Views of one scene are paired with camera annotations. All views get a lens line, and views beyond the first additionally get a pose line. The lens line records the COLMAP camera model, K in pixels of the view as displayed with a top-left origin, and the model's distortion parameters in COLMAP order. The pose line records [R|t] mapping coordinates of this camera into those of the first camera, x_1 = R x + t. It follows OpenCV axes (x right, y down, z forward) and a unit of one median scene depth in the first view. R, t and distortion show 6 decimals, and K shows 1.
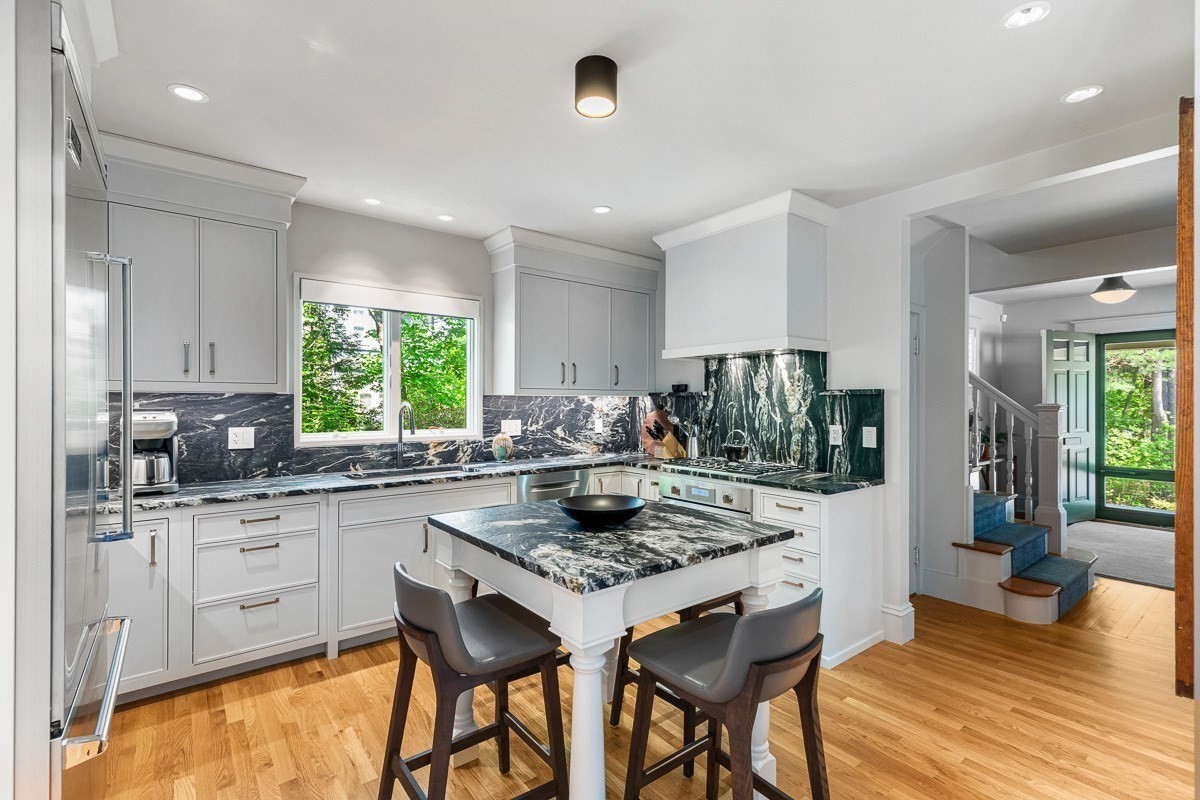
lens RADIAL K [[541.1, 0, 598.2], [0, 541.1, 401.6], [0, 0, 1]] dist [0.015643, -0.000071]
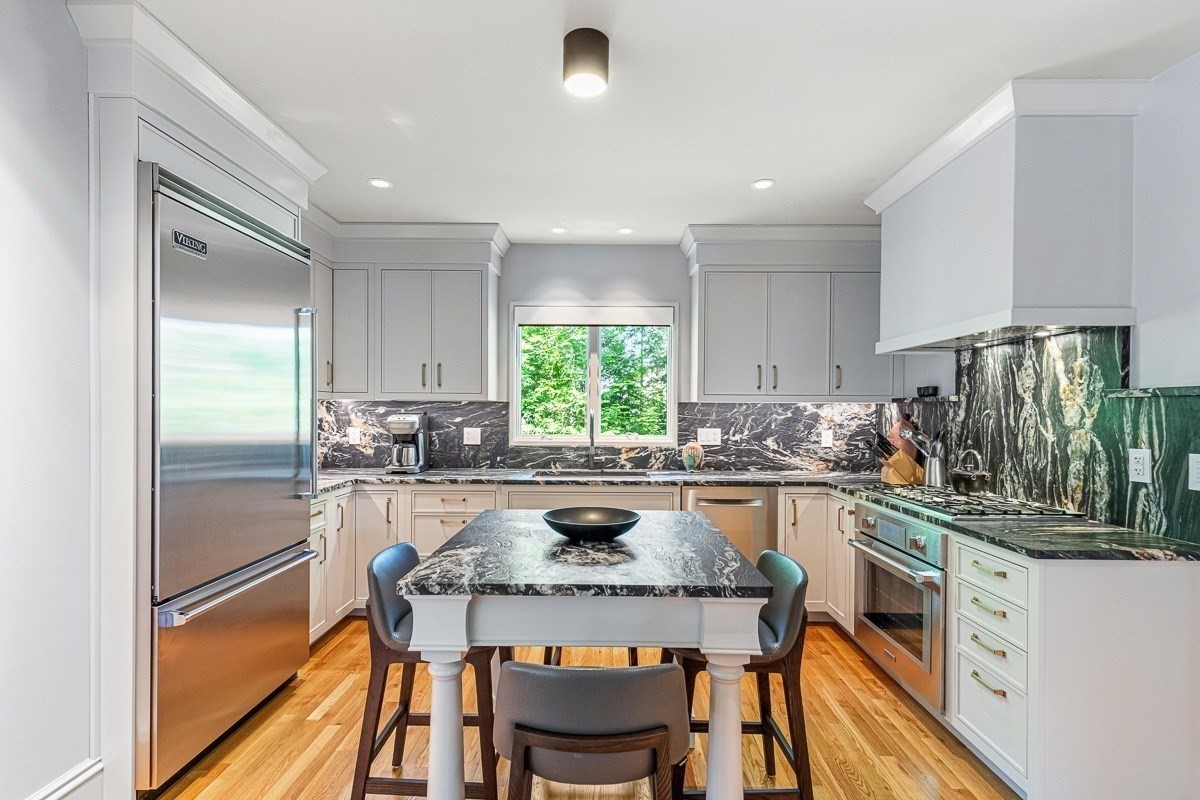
lens RADIAL K [[540.4, 0, 599.5], [0, 540.4, 412.0], [0, 0, 1]] dist [0.005866, -0.000230]
pose [[0.783047, 0.005438, -0.621939, 0.314865], [-0.004875, 0.999985, 0.002606, 0.004433], [0.621943, 0.000991, 0.783062, 0.157944]]
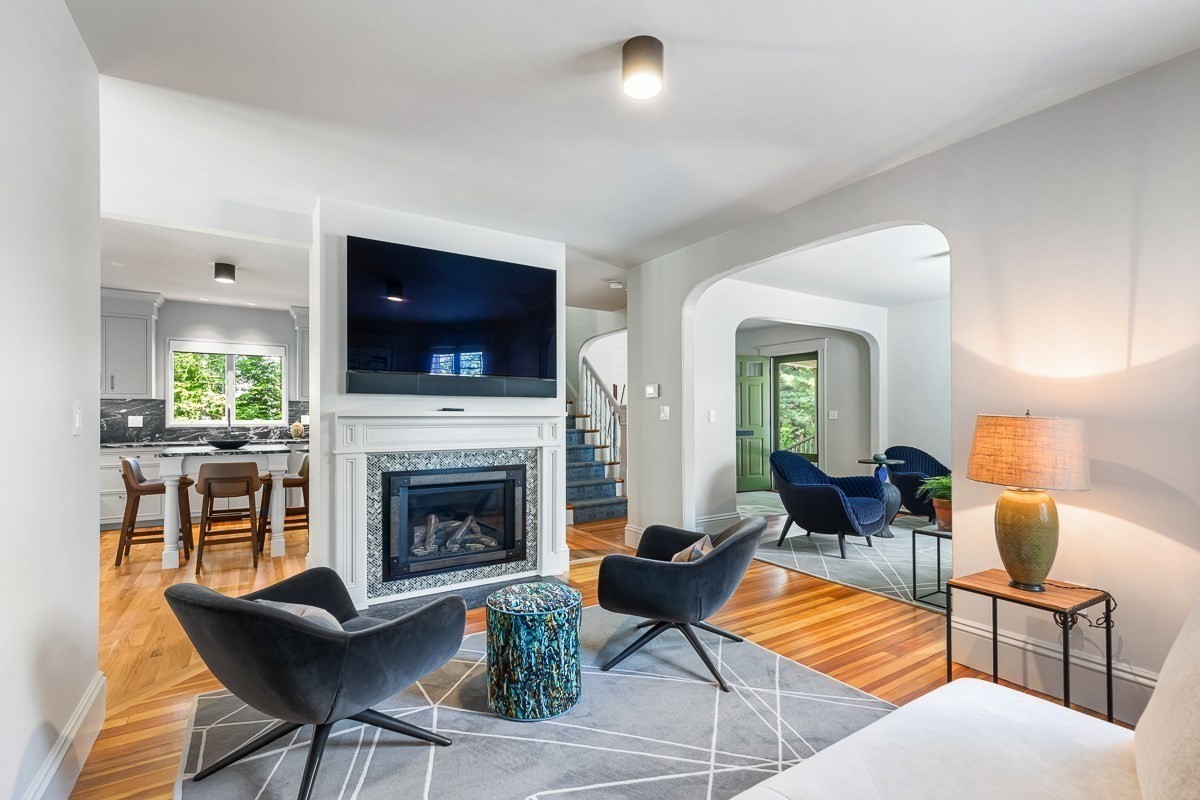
lens RADIAL K [[540.4, 0, 599.5], [0, 540.4, 412.0], [0, 0, 1]] dist [0.005866, -0.000230]
pose [[0.996252, -0.002953, -0.086453, 1.023464], [0.002520, 0.999984, -0.005120, 0.039288], [0.086466, 0.004883, 0.996243, -0.705751]]
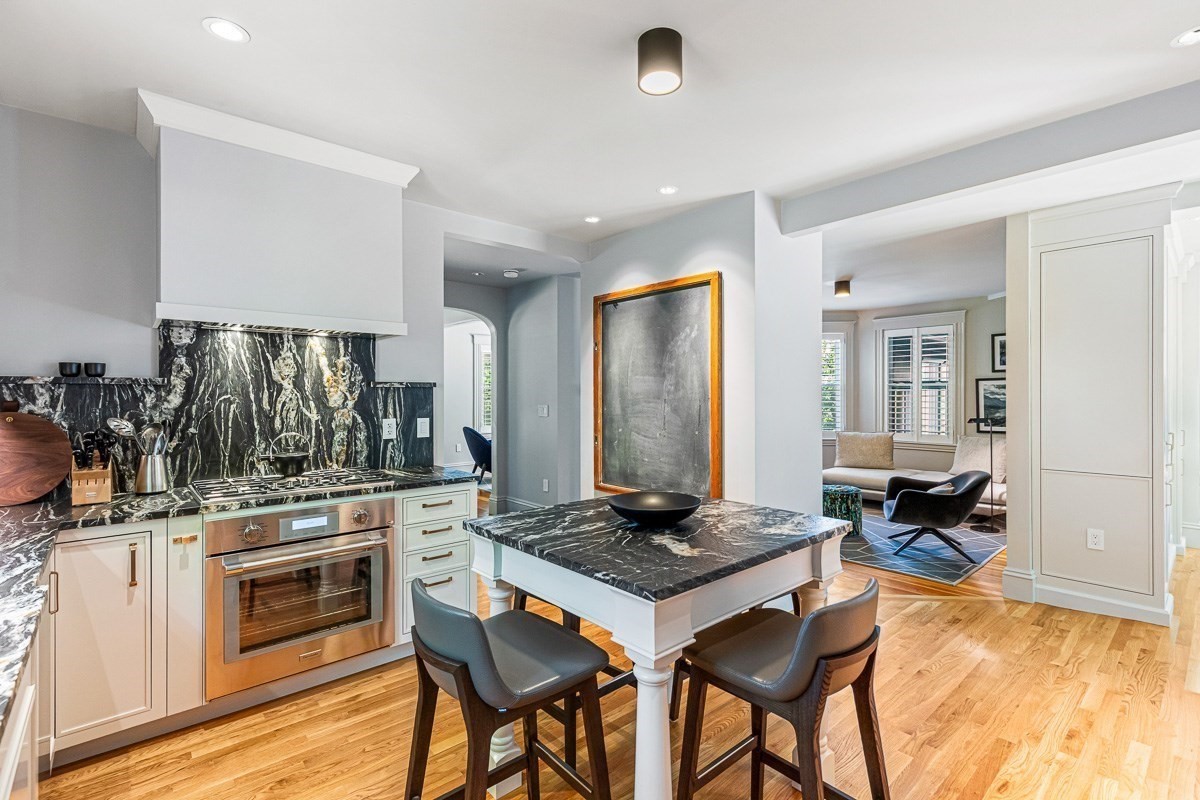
lens RADIAL K [[551.1, 0, 600.0], [0, 551.1, 400.0], [0, 0, 1]] dist [0.000813, -0.000013]
pose [[-0.054188, -0.011544, 0.998464, -0.513651], [0.000315, 0.999933, 0.011579, -0.000769], [-0.998531, 0.000942, -0.054180, 0.619985]]
